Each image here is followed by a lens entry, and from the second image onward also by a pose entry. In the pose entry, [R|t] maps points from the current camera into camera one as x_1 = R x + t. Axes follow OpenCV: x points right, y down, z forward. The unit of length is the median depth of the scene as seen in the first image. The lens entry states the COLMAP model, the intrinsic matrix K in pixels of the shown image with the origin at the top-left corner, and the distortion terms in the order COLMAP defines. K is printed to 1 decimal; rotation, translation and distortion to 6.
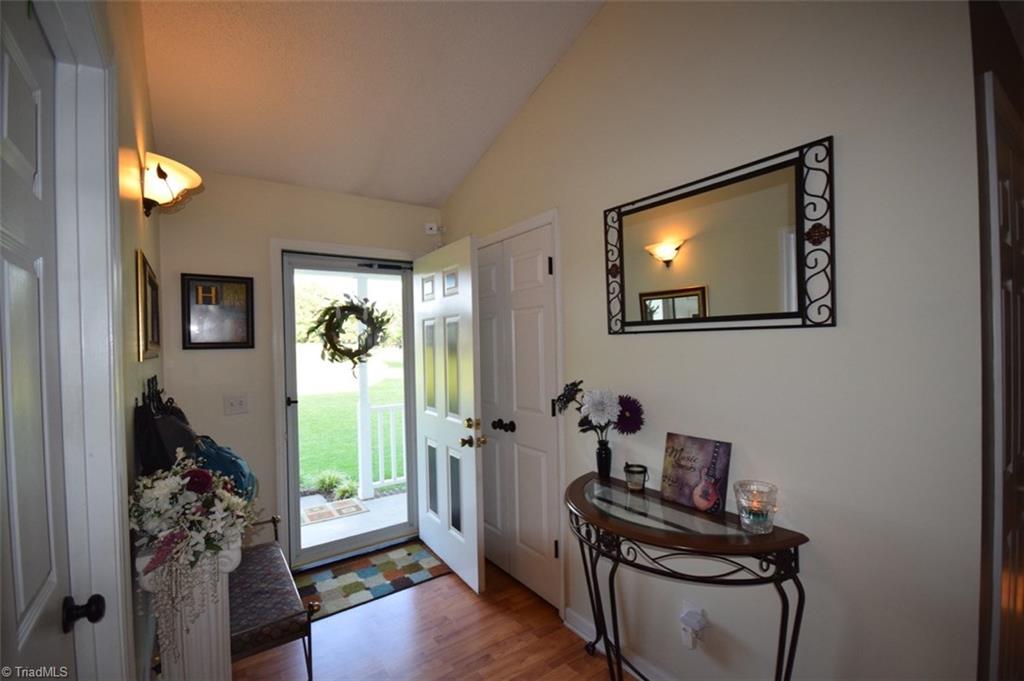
lens RADIAL K [[448.2, 0, 510.1], [0, 448.2, 344.8], [0, 0, 1]] dist [-0.014095, -0.000391]
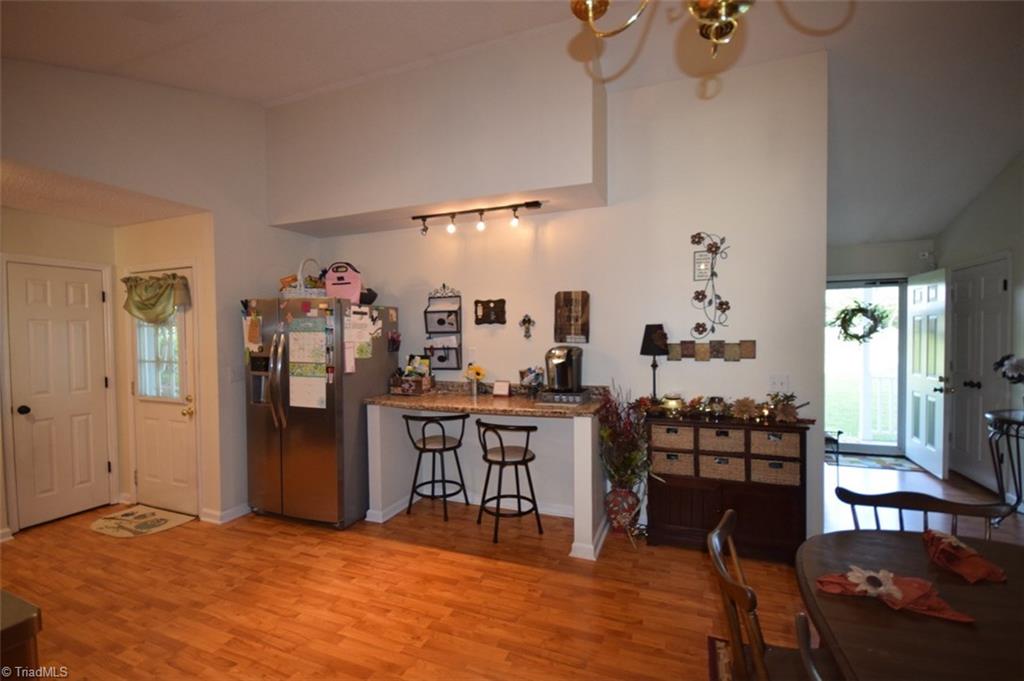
lens RADIAL K [[448.2, 0, 510.1], [0, 448.2, 344.8], [0, 0, 1]] dist [-0.014095, -0.000391]
pose [[0.548308, 0.036275, -0.835490, 0.326709], [-0.005852, 0.999201, 0.039543, -0.008602], [0.836256, -0.016792, 0.548082, -1.020394]]
